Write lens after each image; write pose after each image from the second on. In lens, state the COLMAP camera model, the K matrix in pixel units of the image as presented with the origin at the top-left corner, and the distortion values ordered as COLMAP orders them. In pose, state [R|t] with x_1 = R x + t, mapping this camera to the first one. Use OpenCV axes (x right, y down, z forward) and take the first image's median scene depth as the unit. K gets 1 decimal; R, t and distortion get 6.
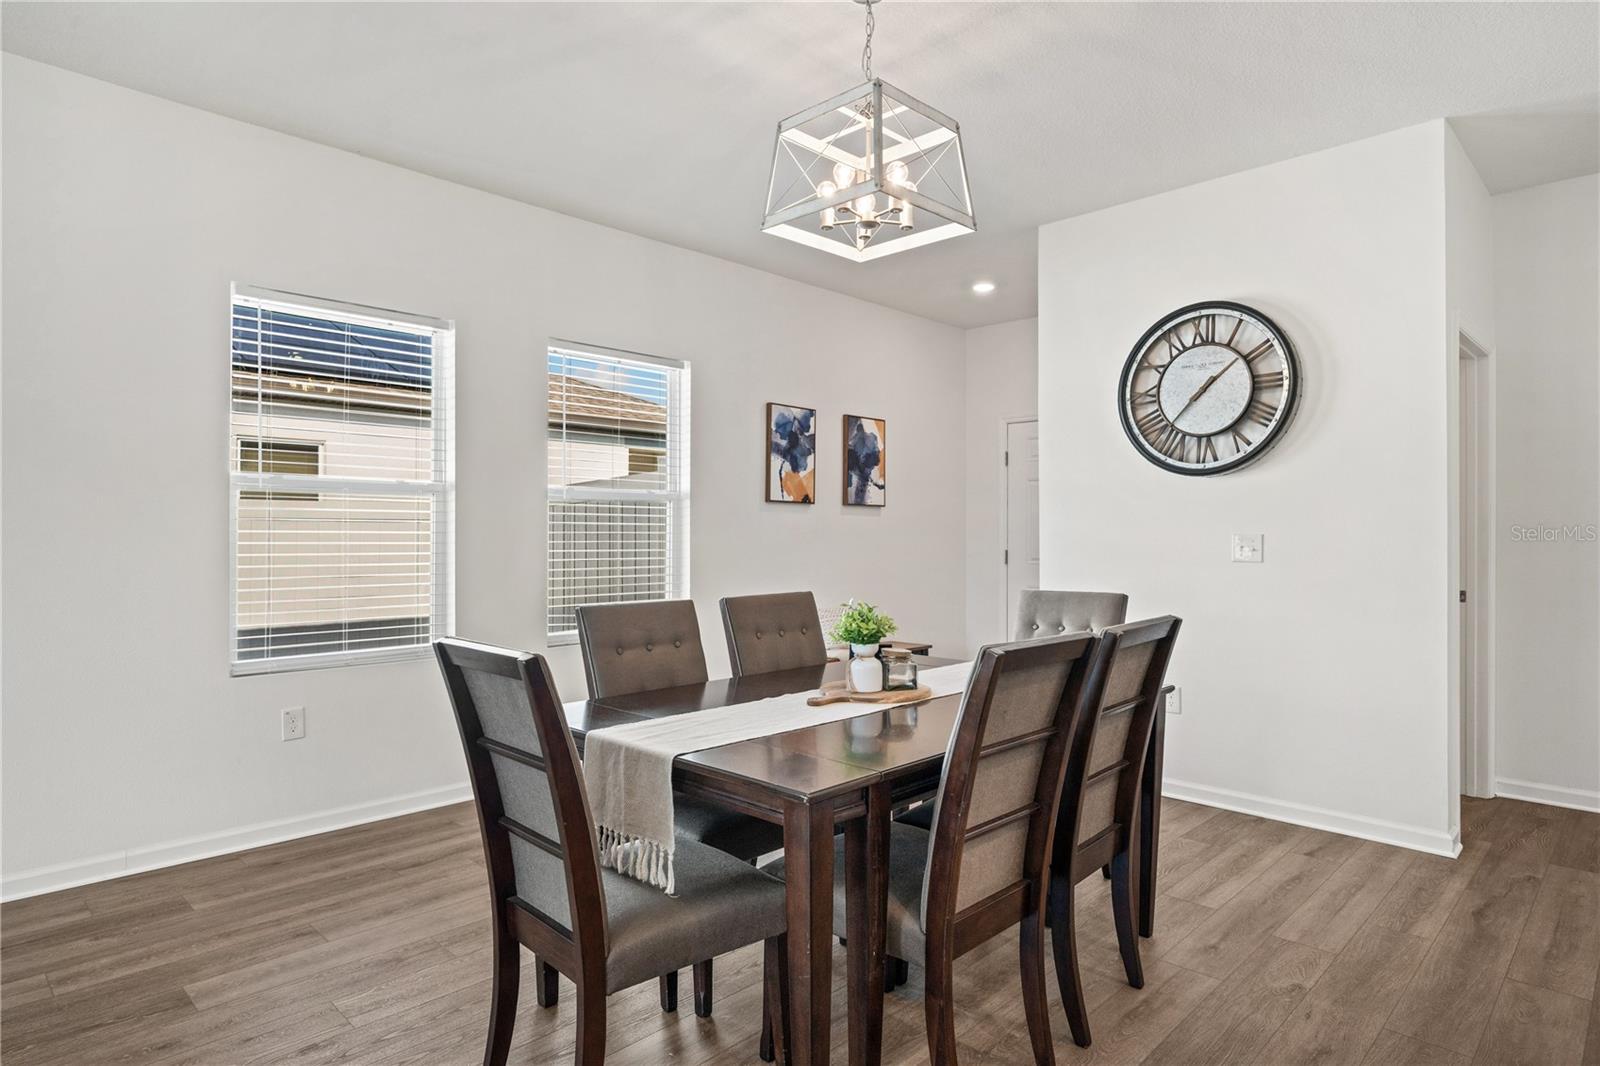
lens RADIAL K [[881.1, 0, 797.7], [0, 881.1, 530.3], [0, 0, 1]] dist [-0.000658, -0.000930]
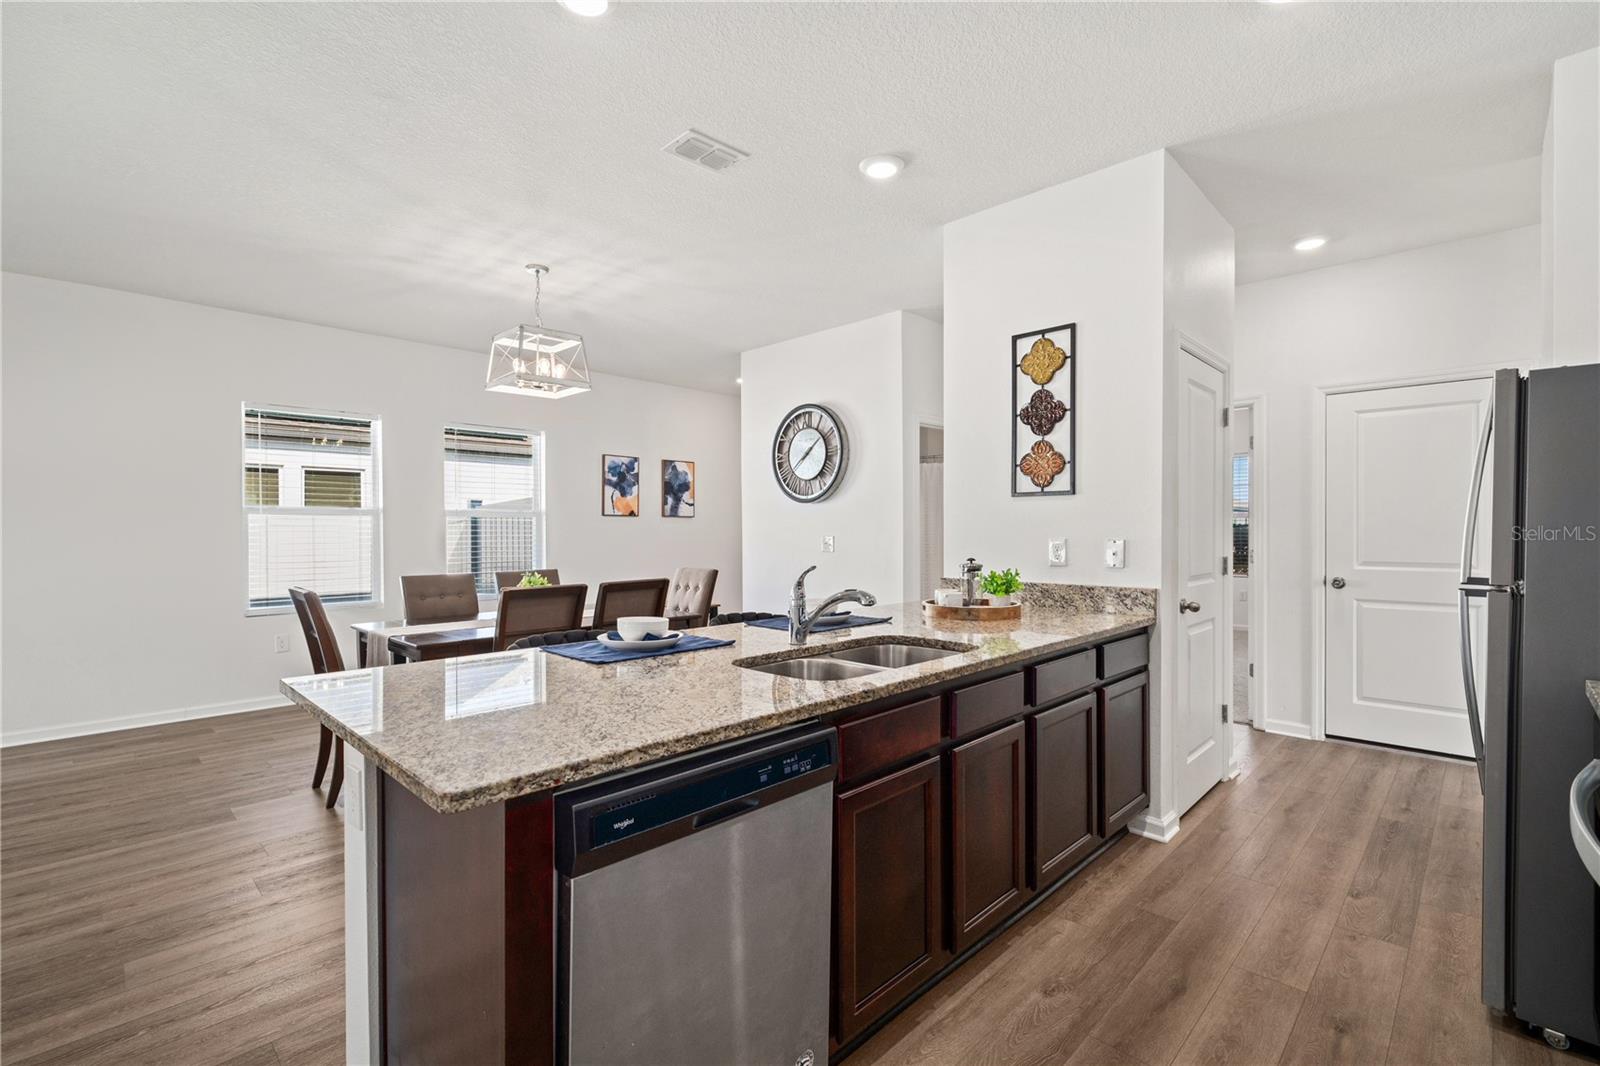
lens RADIAL K [[714.3, 0, 799.0], [0, 714.3, 530.3], [0, 0, 1]] dist [0.002809, 0.001174]
pose [[0.999987, -0.003623, -0.003531, 0.330122], [0.003645, 0.999975, 0.006062, -0.011878], [0.003509, -0.006075, 0.999975, -0.311074]]
